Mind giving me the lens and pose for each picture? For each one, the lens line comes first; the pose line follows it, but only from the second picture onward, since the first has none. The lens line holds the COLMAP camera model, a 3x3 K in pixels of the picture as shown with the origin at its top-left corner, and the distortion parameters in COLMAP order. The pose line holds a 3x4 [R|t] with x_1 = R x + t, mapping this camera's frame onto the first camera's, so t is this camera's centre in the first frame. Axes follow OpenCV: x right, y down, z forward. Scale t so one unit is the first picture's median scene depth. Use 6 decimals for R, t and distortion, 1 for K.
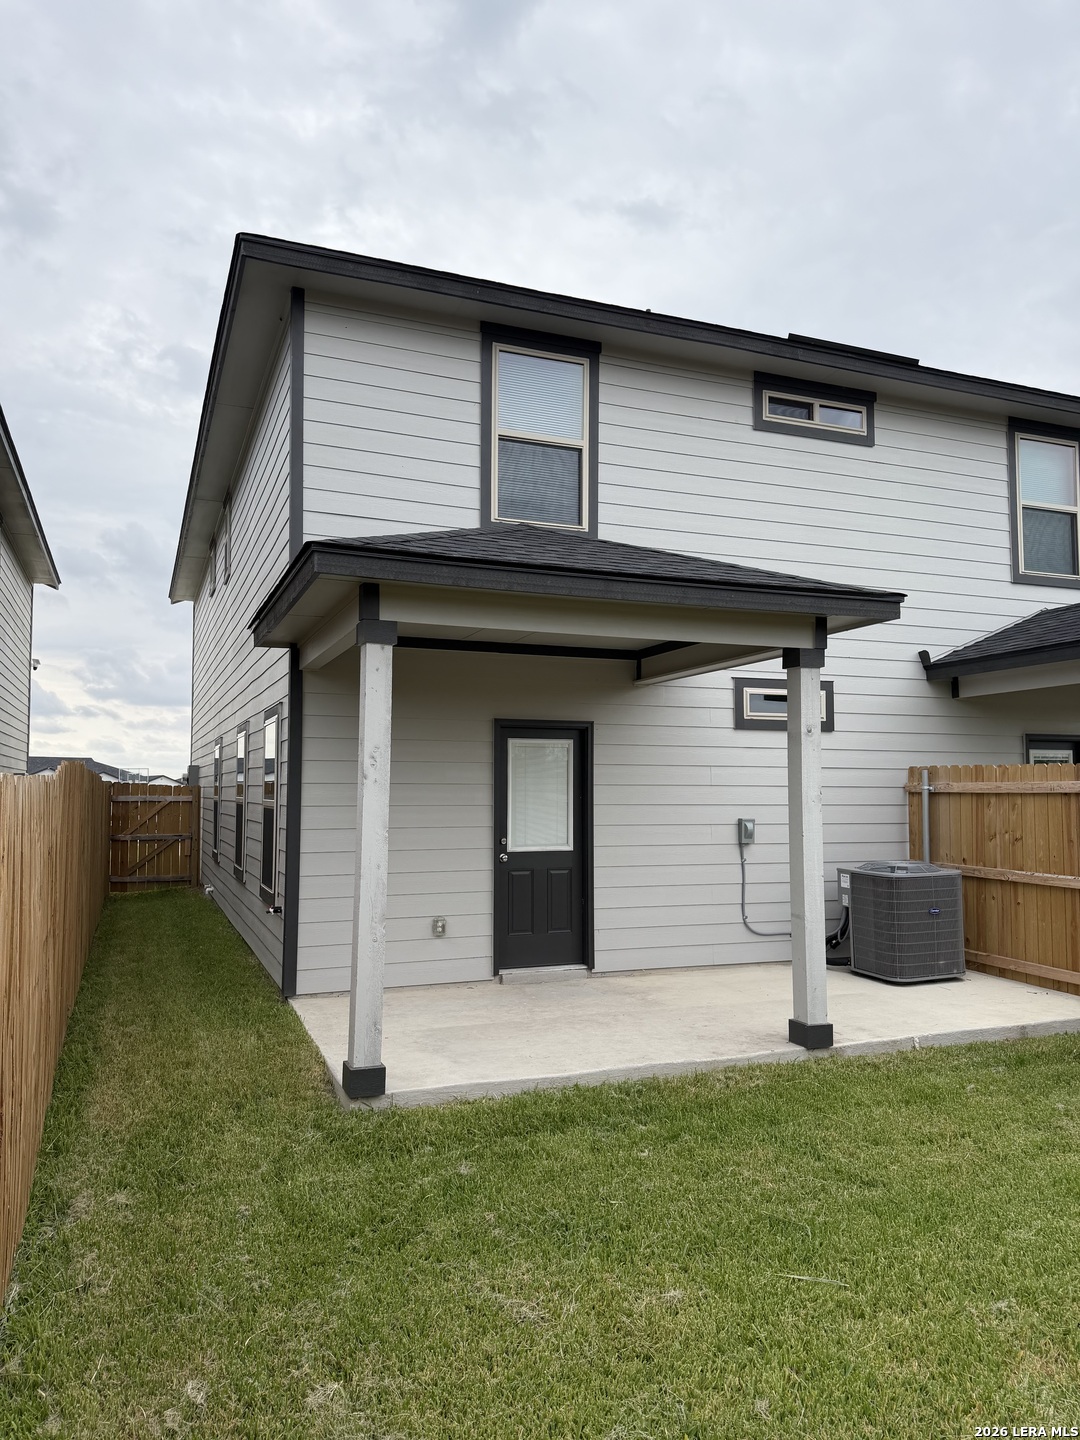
lens RADIAL K [[1001.9, 0, 540.0], [0, 1001.9, 720.0], [0, 0, 1]] dist [0.138537, -0.242236]
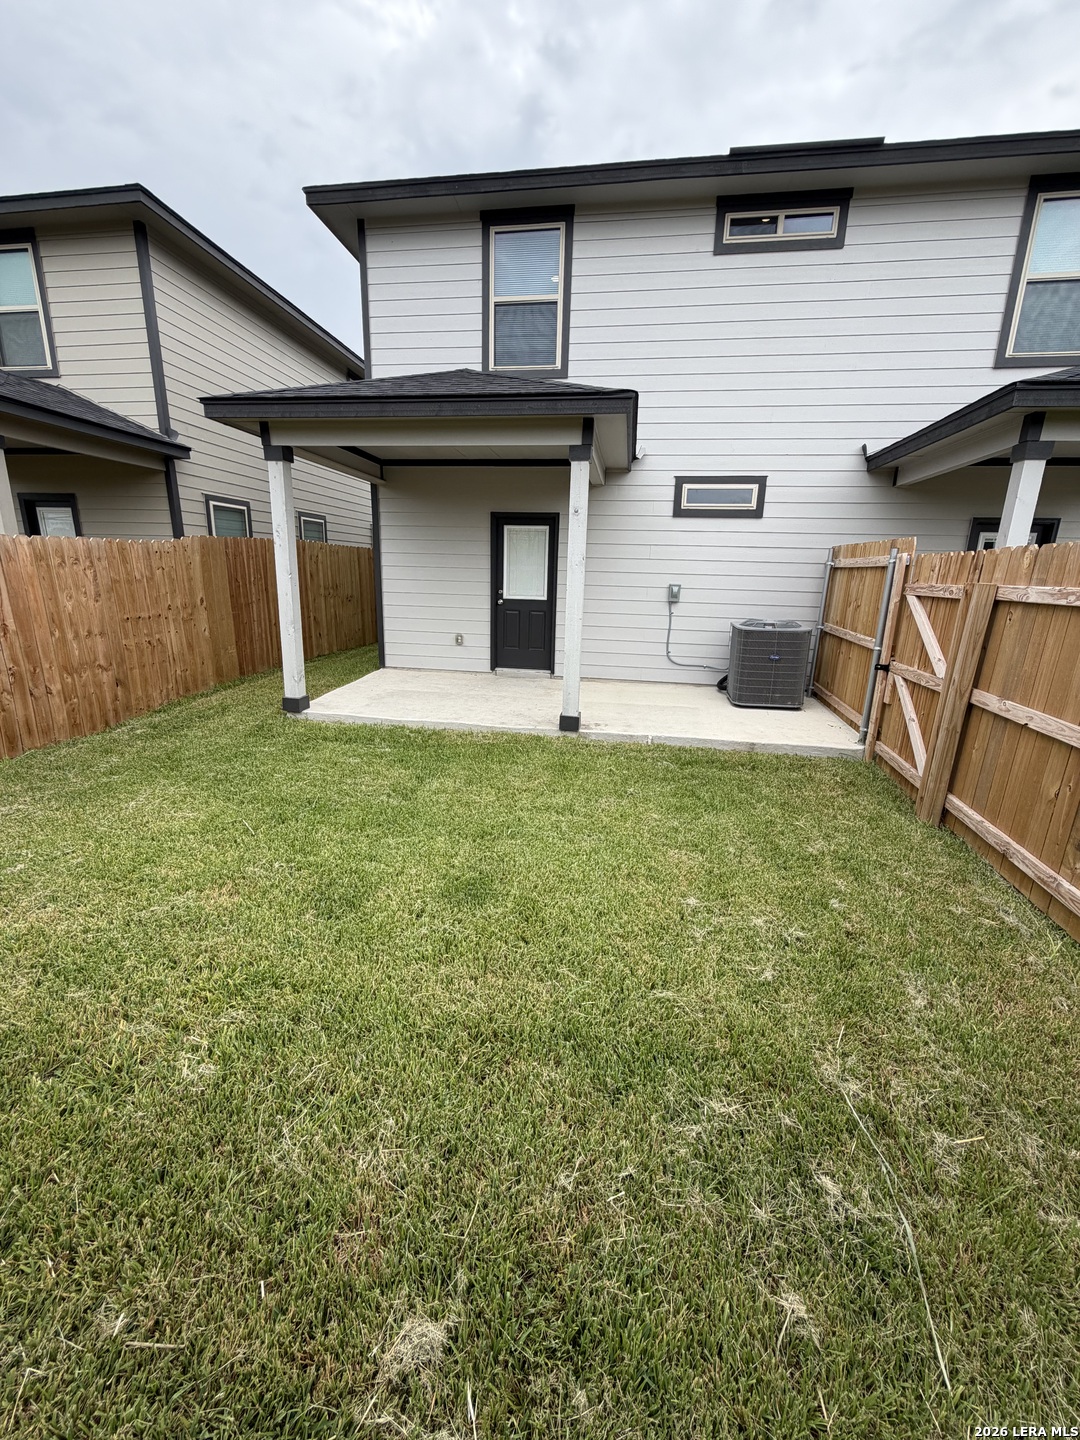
lens RADIAL K [[578.3, 0, 540.0], [0, 578.3, 720.0], [0, 0, 1]] dist [-0.007950, 0.000494]
pose [[0.858434, 0.149461, -0.490666, 0.488154], [0.012561, 0.950192, 0.311412, 0.025881], [0.512771, -0.273489, 0.813799, 0.202291]]
